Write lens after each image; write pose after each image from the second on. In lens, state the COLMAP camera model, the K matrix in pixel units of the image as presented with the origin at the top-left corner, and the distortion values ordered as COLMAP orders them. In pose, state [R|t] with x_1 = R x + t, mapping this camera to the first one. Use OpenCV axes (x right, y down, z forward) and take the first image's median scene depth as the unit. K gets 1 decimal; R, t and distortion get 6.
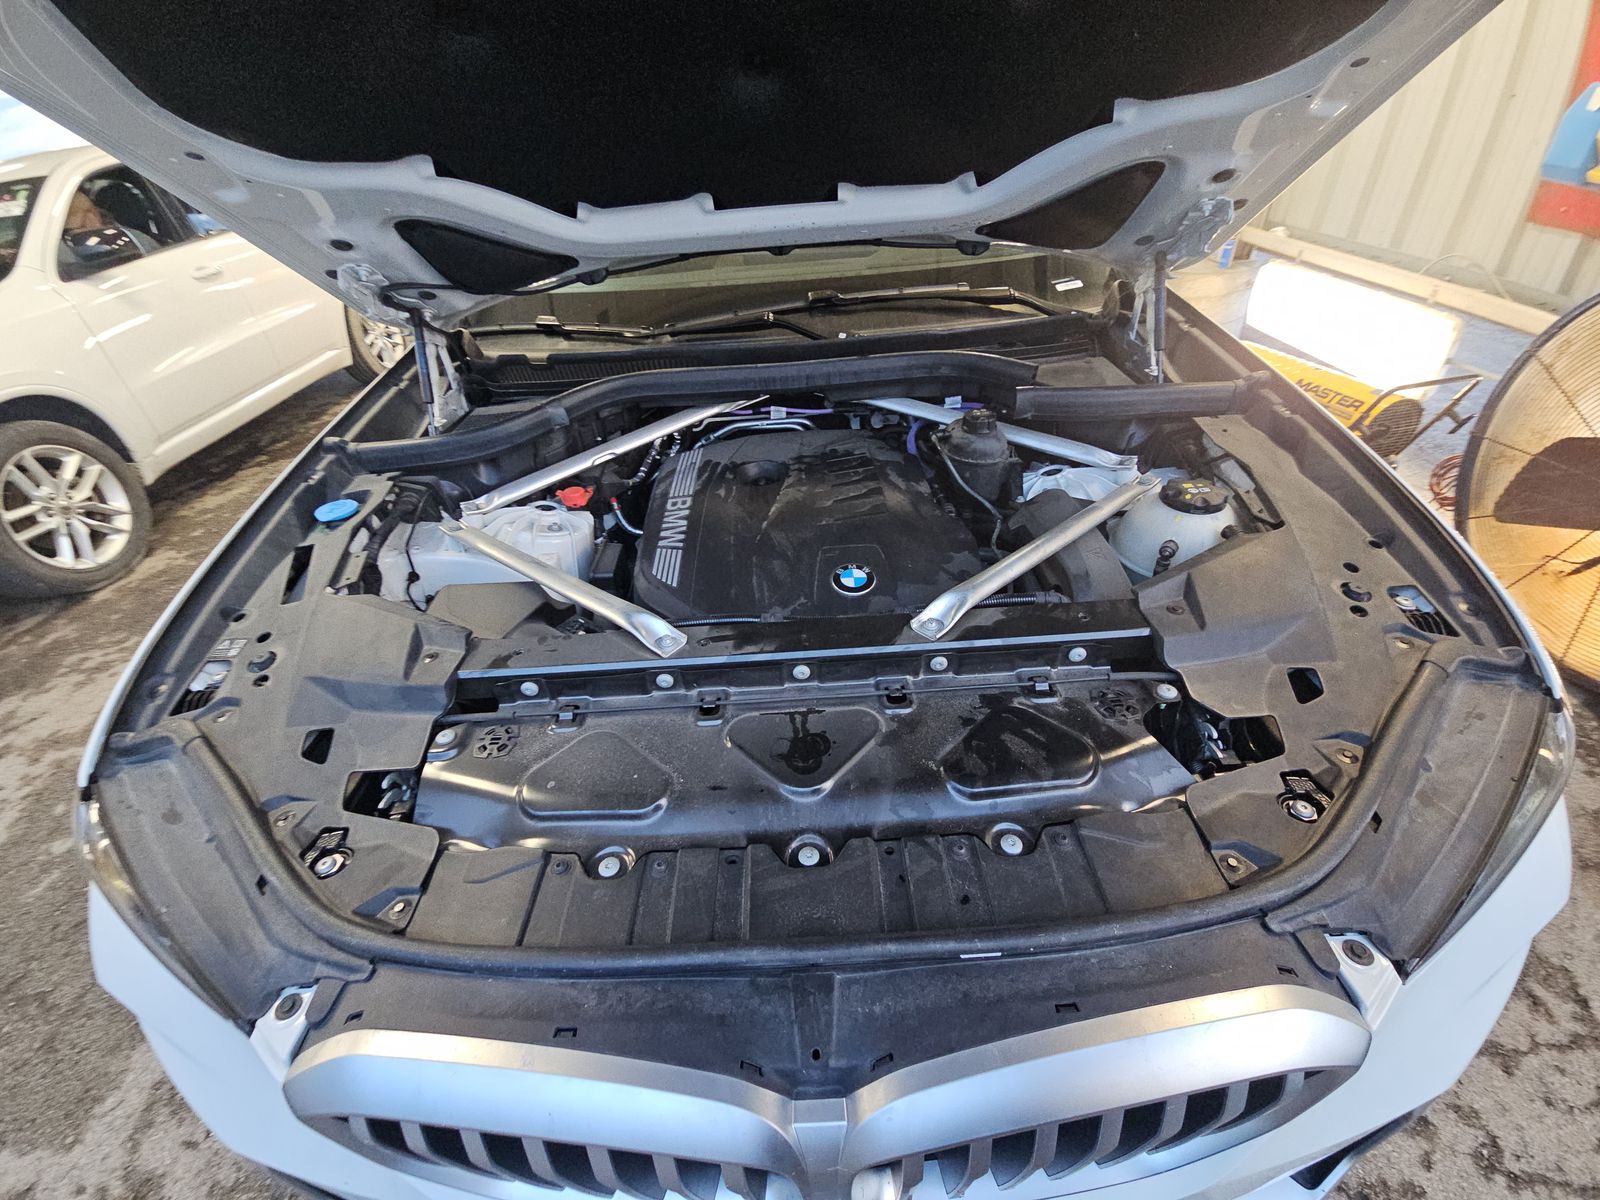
lens RADIAL K [[635.0, 0, 790.7], [0, 635.0, 606.3], [0, 0, 1]] dist [0.044612, -0.026044]
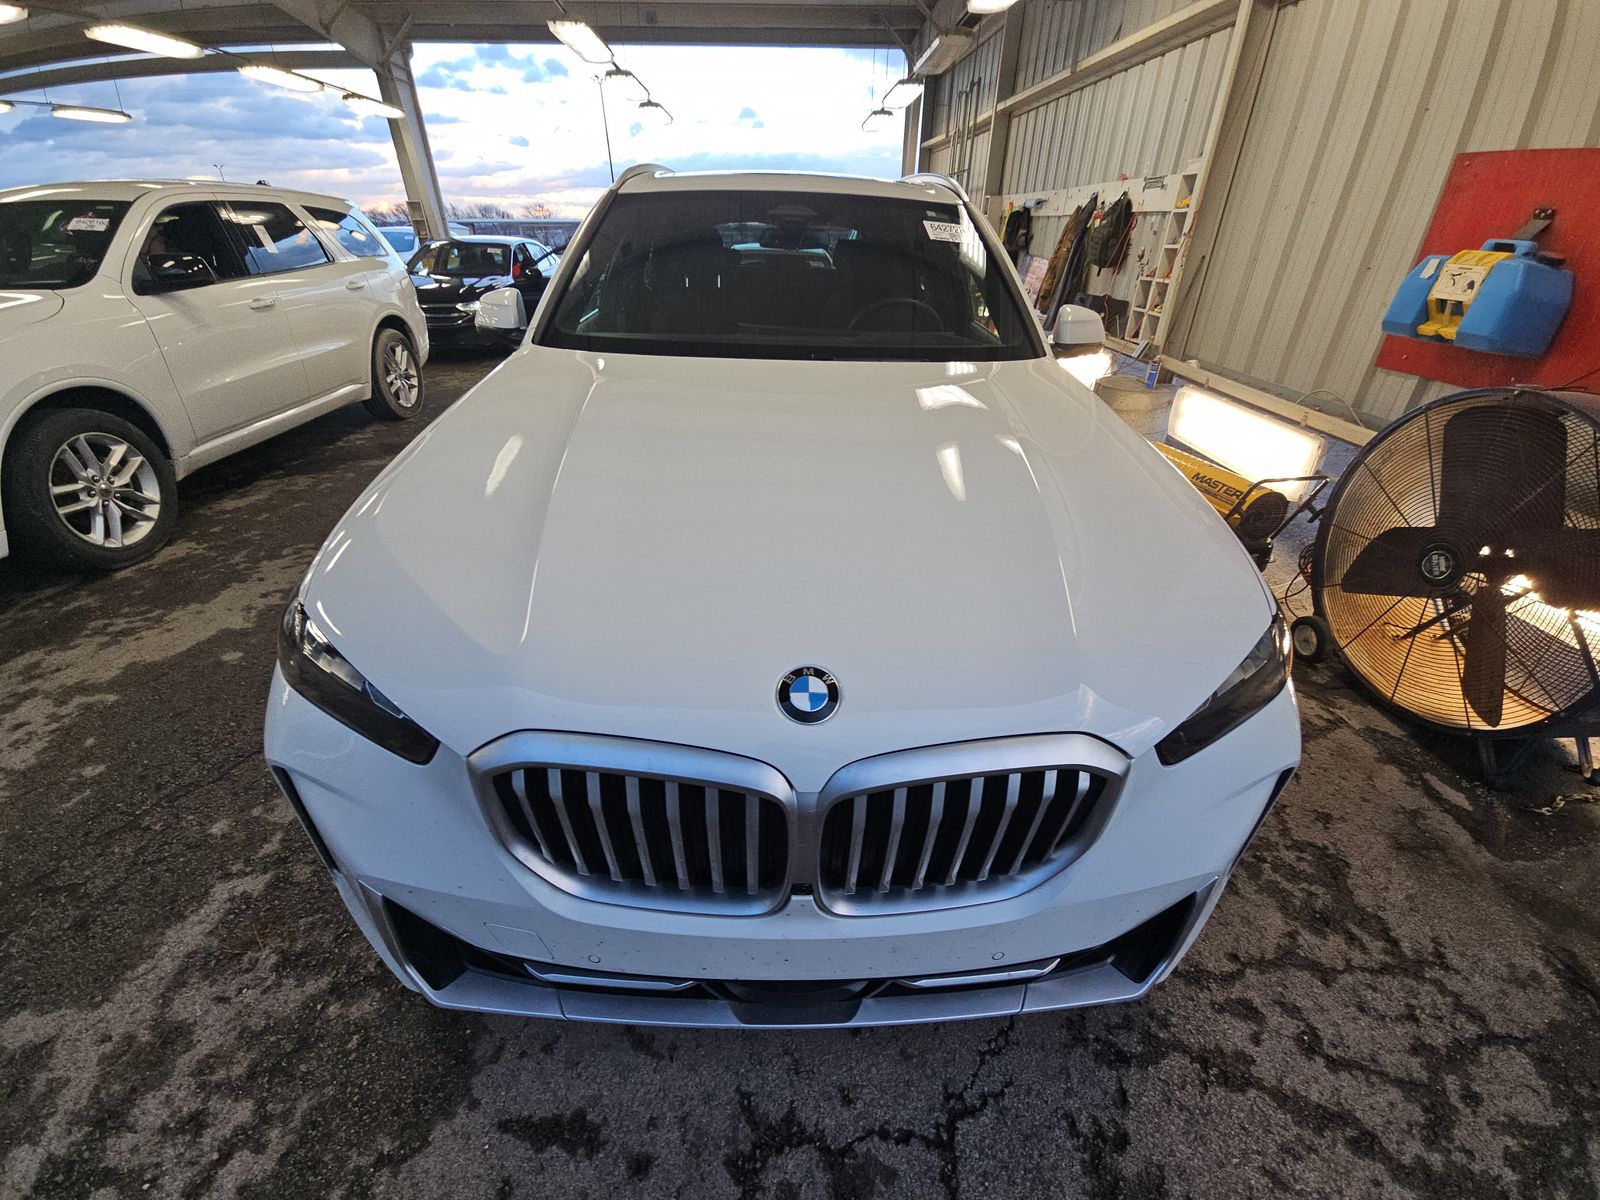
lens RADIAL K [[655.6, 0, 803.2], [0, 655.6, 605.2], [0, 0, 1]] dist [0.018540, -0.015529]
pose [[0.995317, 0.074675, 0.061379, -0.017552], [-0.065874, 0.988698, -0.134672, 0.117586], [-0.070741, 0.129998, 0.988987, -0.157026]]
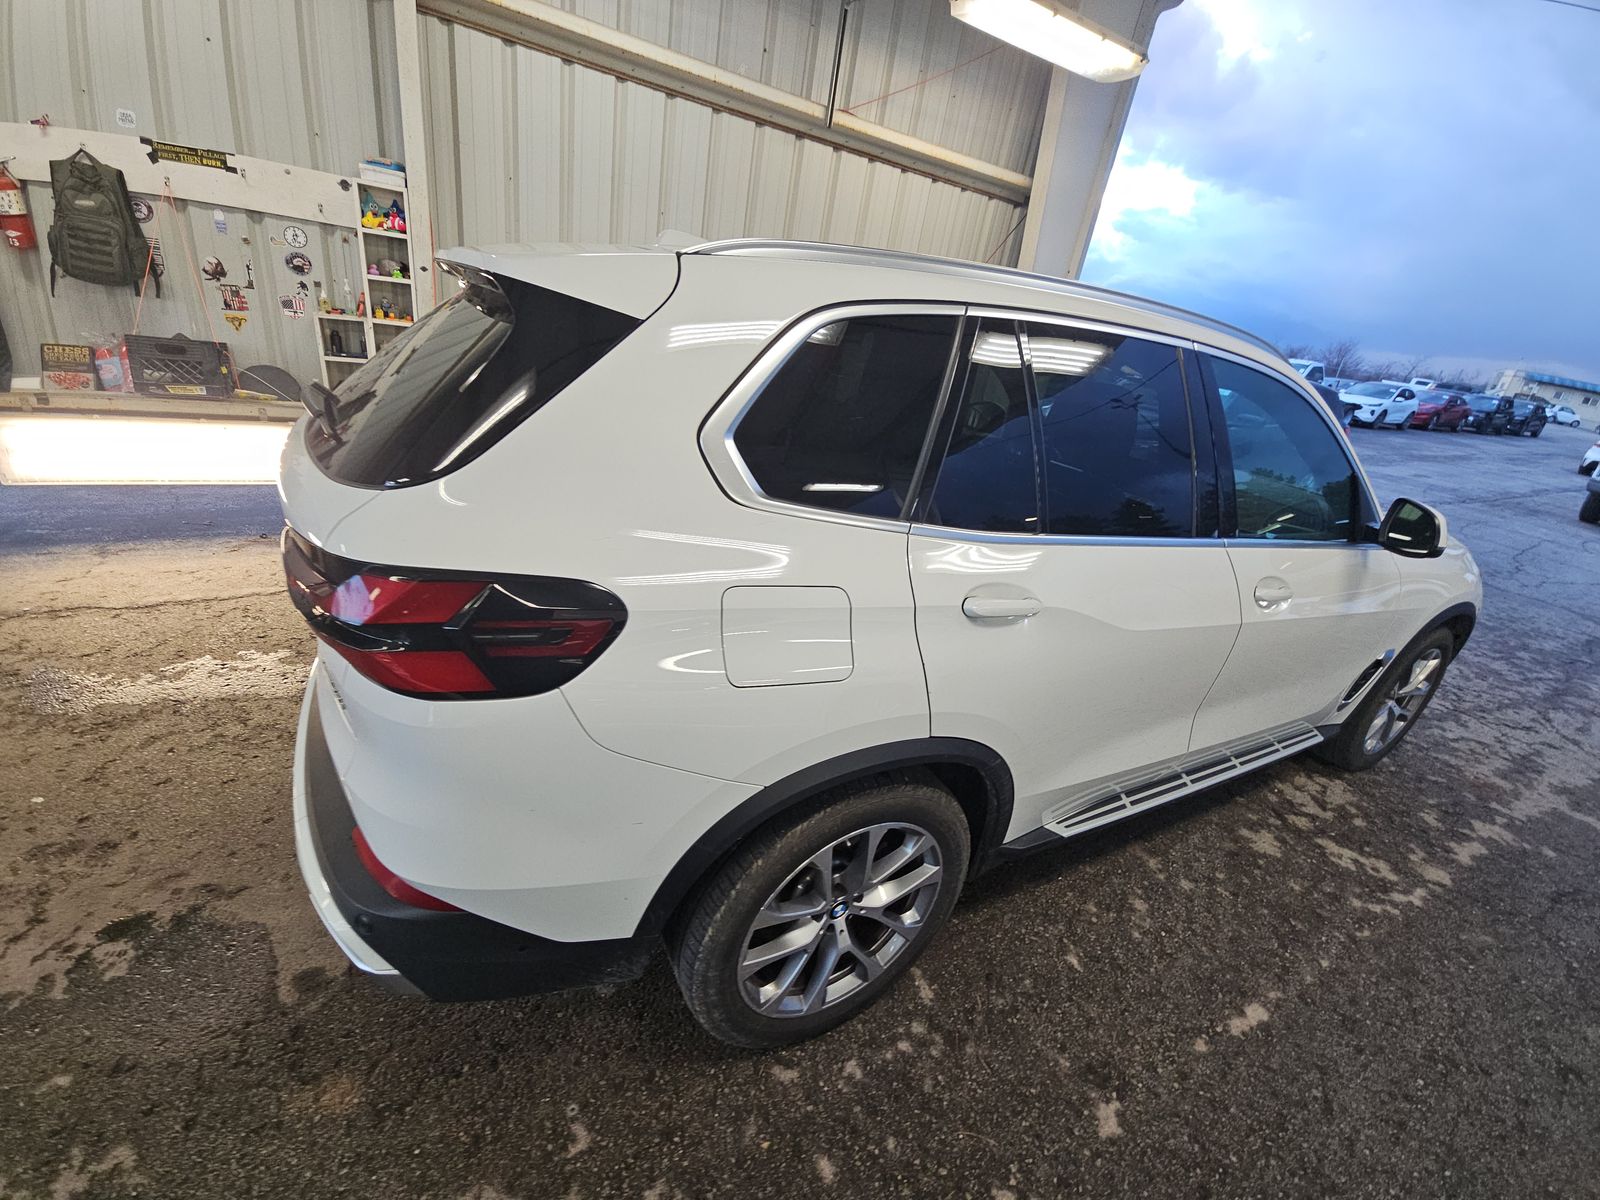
lens RADIAL K [[640.5, 0, 793.6], [0, 640.5, 601.8], [0, 0, 1]] dist [0.048509, -0.027799]
pose [[-0.477766, -0.346005, 0.807477, -0.691884], [0.454506, 0.689230, 0.564257, -1.074145], [-0.751774, 0.636586, -0.172029, 1.421750]]
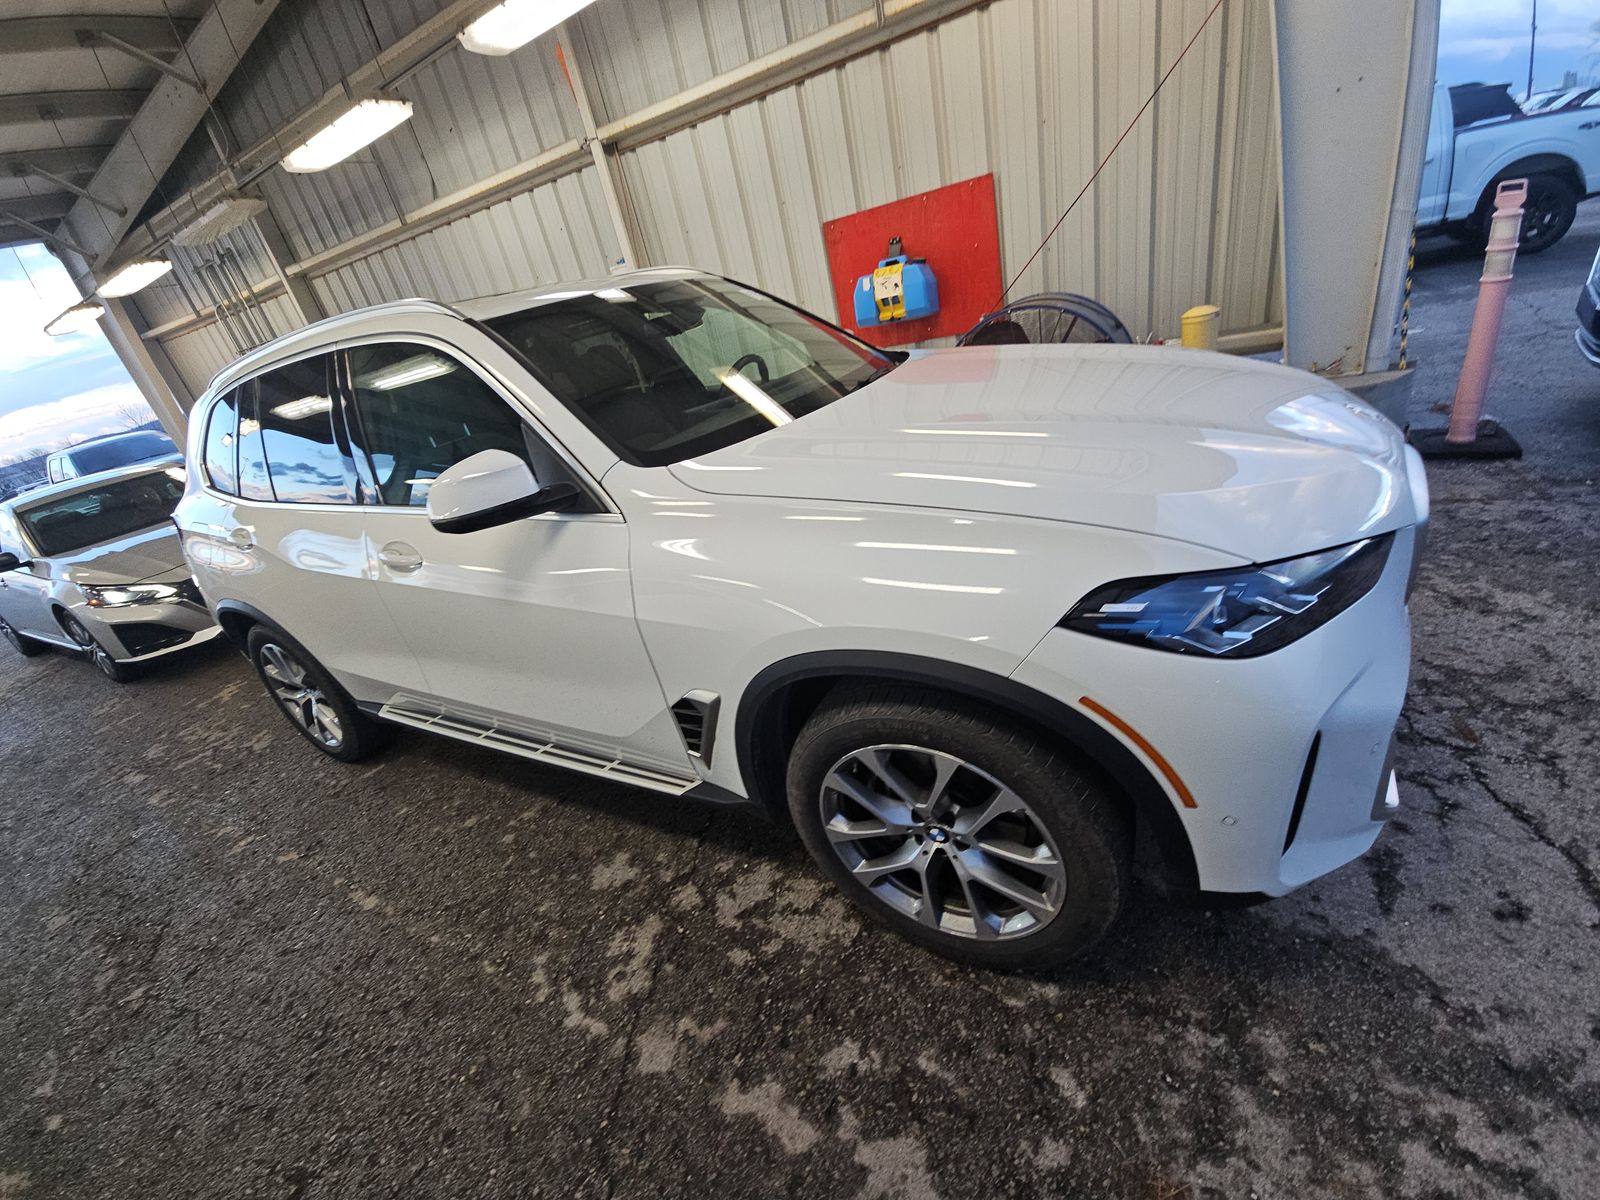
lens RADIAL K [[653.1, 0, 800.0], [0, 653.1, 600.0], [0, 0, 1]] dist [0.018622, -0.018654]
pose [[0.490307, -0.402875, 0.772846, -0.736843], [0.657645, 0.752921, -0.024733, -0.068695], [-0.571928, 0.520386, 0.634111, 0.175624]]
